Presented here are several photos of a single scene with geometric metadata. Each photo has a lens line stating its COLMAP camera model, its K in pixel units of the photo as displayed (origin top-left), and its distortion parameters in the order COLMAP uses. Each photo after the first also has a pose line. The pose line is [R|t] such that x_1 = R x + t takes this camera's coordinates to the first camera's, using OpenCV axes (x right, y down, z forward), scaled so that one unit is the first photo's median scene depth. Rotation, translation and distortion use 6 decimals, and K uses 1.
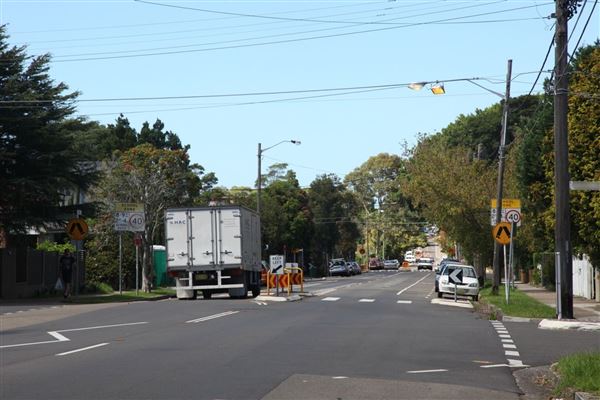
lens RADIAL K [[1978.9, 0, 304.0], [0, 1978.9, 199.3], [0, 0, 1]] dist [1.113473, 0.000000]
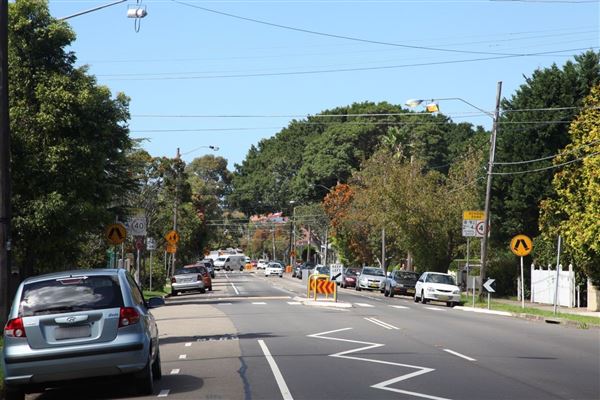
lens RADIAL K [[1978.9, 0, 299.4], [0, 1978.9, 202.7], [0, 0, 1]] dist [1.113473, 0.000000]
pose [[0.991330, 0.020655, 0.129763, -0.136931], [-0.021065, 0.999777, 0.001787, -0.004714], [-0.129698, -0.004505, 0.991543, -0.039845]]
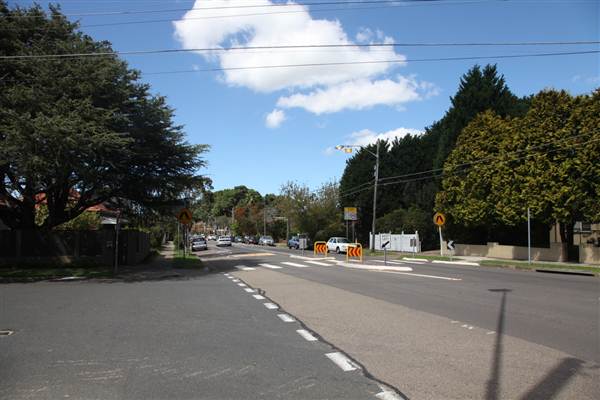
lens RADIAL K [[440.9, 0, 294.7], [0, 440.9, 196.3], [0, 0, 1]] dist [-0.073338, 0.052443]
pose [[0.936516, 0.020180, 0.350043, -0.132922], [-0.000420, 0.998406, -0.056433, 0.016221], [-0.350624, 0.052703, 0.935032, 0.598602]]
